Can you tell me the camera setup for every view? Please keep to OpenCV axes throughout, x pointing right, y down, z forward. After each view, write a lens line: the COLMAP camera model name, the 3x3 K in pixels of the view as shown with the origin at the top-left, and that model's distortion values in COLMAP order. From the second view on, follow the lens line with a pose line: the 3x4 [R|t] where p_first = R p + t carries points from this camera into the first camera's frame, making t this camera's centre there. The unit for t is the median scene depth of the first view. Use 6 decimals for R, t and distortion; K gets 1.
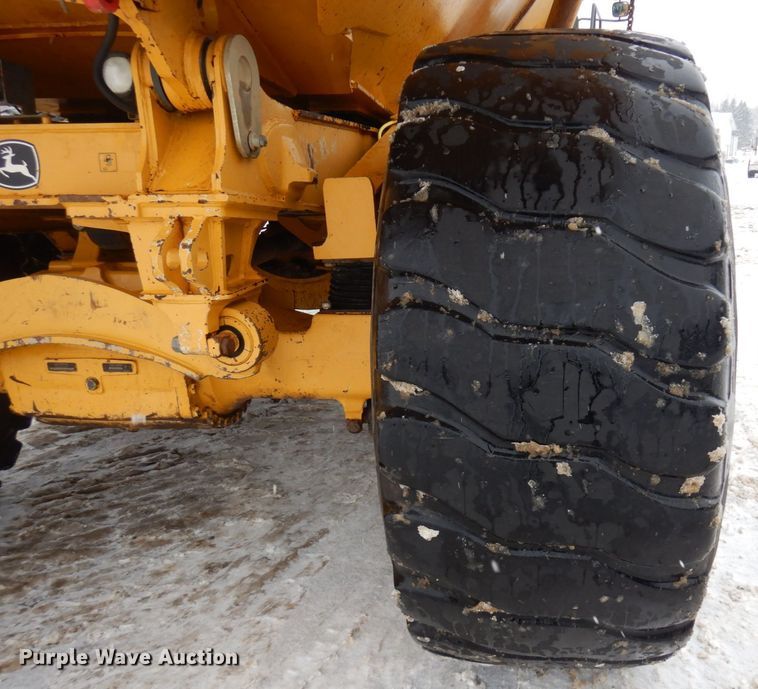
lens RADIAL K [[712.9, 0, 501.1], [0, 712.9, 369.5], [0, 0, 1]] dist [-0.001431, 0.000000]
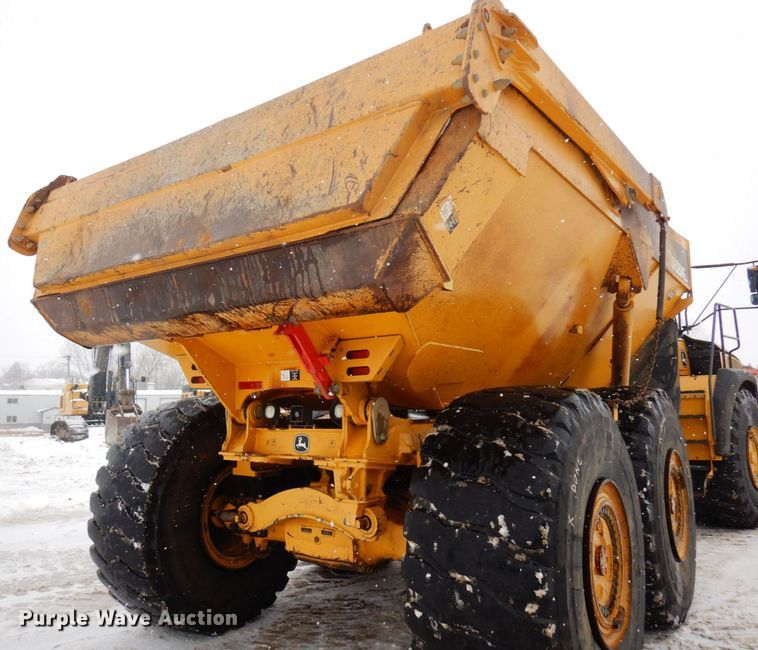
lens RADIAL K [[620.5, 0, 324.1], [0, 620.5, 323.1], [0, 0, 1]] dist [0.001853, -0.006274]
pose [[0.831838, -0.078010, -0.549509, 0.642533], [-0.153562, 0.919074, -0.362934, 0.113501], [0.533352, 0.386286, 0.752541, -0.802373]]
